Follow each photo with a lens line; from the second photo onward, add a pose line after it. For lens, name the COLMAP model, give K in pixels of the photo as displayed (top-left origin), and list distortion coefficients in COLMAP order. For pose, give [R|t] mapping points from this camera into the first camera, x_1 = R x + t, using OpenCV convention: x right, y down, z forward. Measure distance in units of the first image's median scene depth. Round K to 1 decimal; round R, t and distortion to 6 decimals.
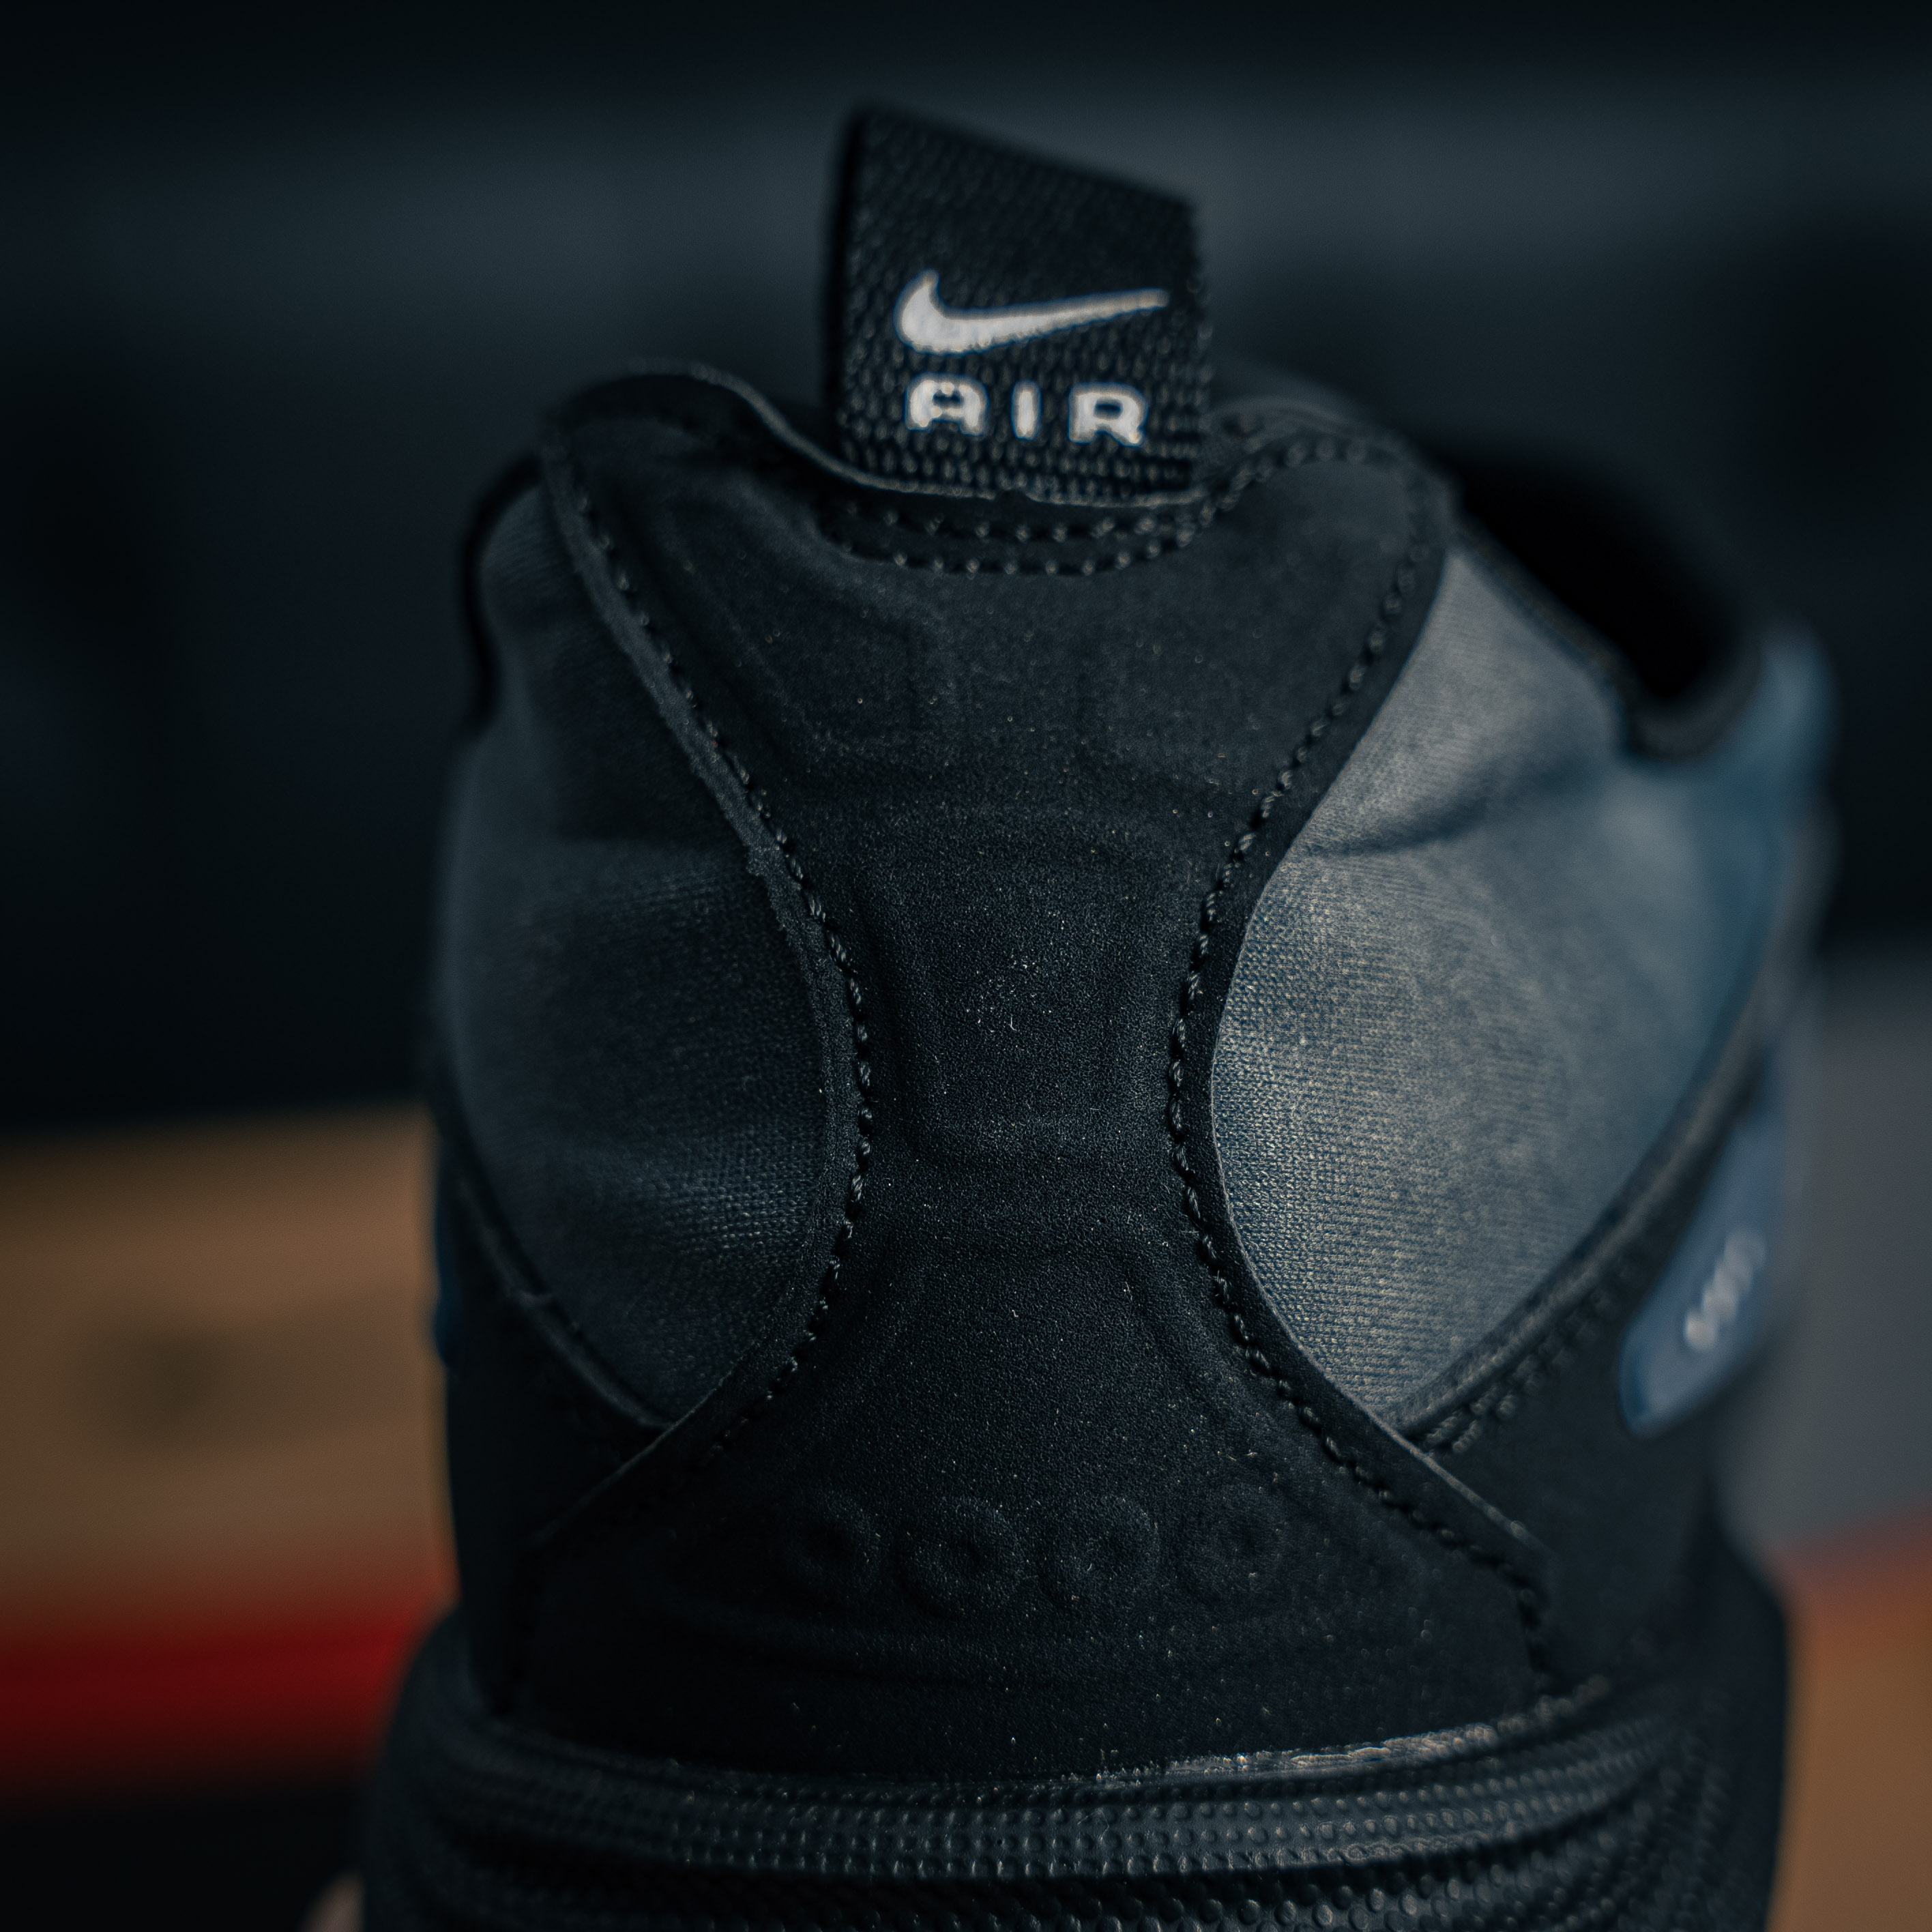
lens RADIAL K [[3624.8, 0, 963.4], [0, 3624.8, 962.2], [0, 0, 1]] dist [-0.063382, 0.000000]
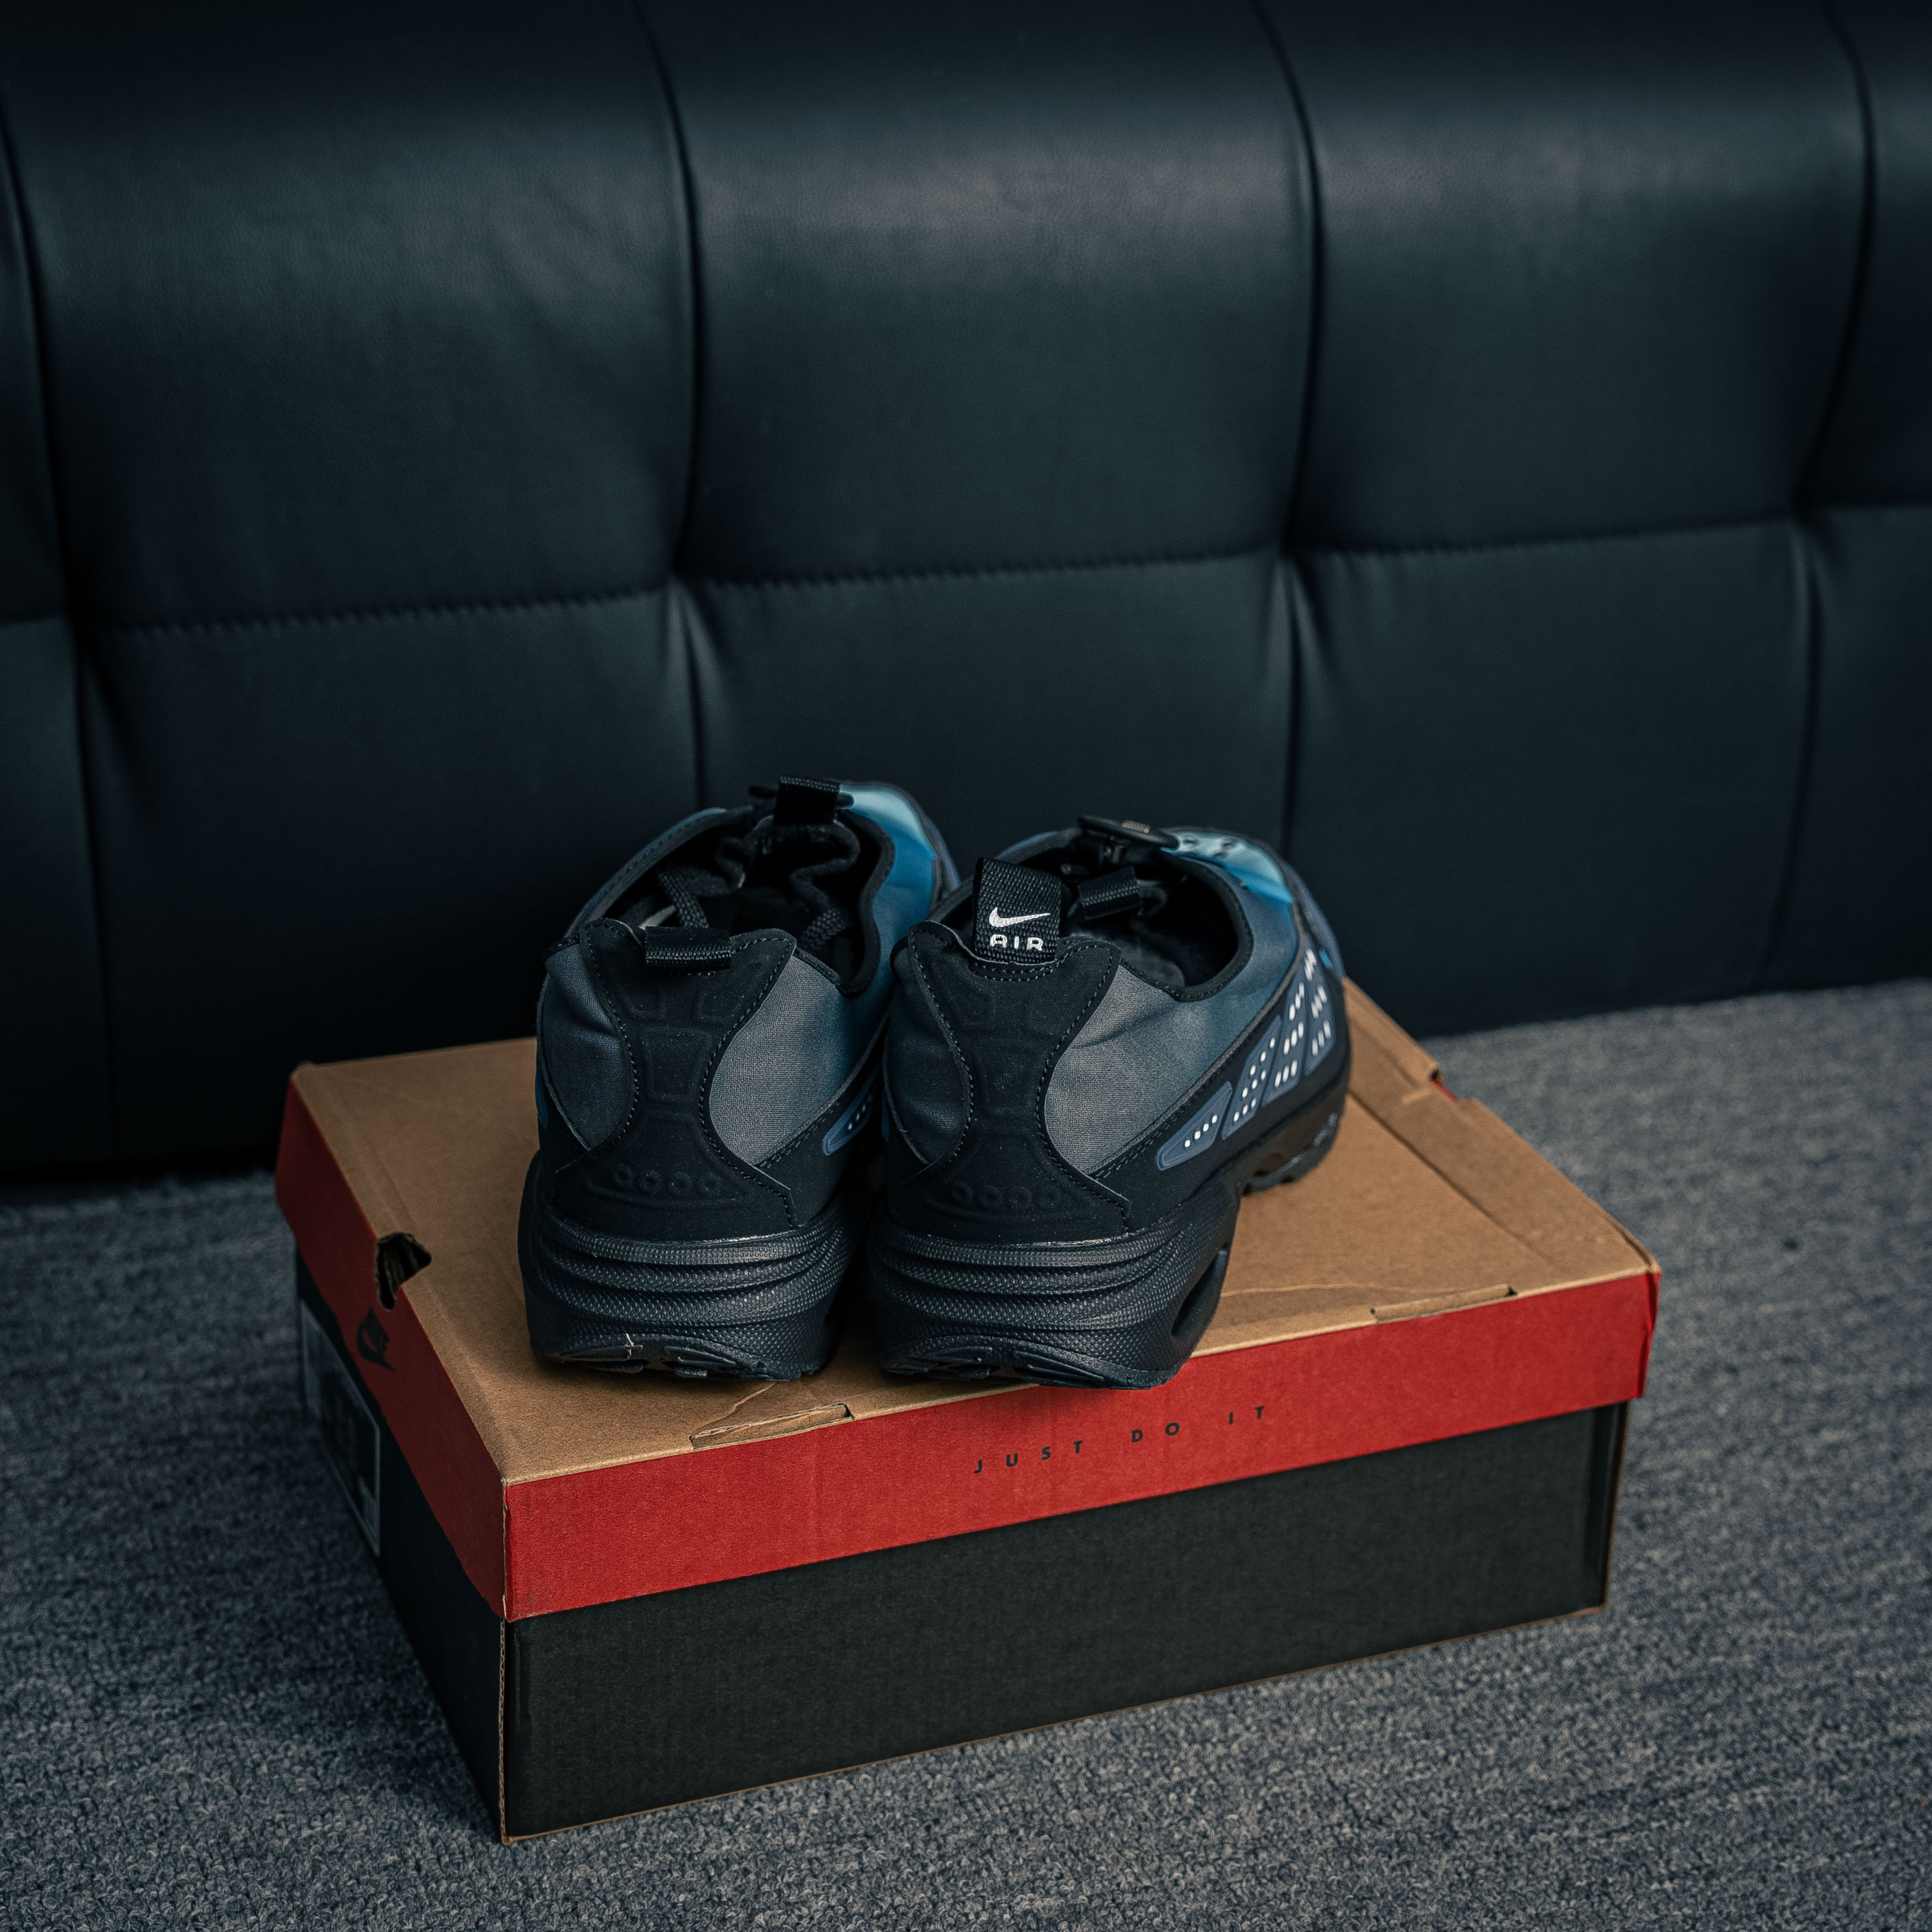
lens RADIAL K [[3624.8, 0, 971.2], [0, 3624.8, 963.3], [0, 0, 1]] dist [-0.063382, 0.000000]
pose [[0.989099, 0.047599, -0.139347, 0.588711], [-0.022774, 0.984377, 0.174596, -0.911193], [0.145480, -0.169519, 0.974730, -3.372579]]
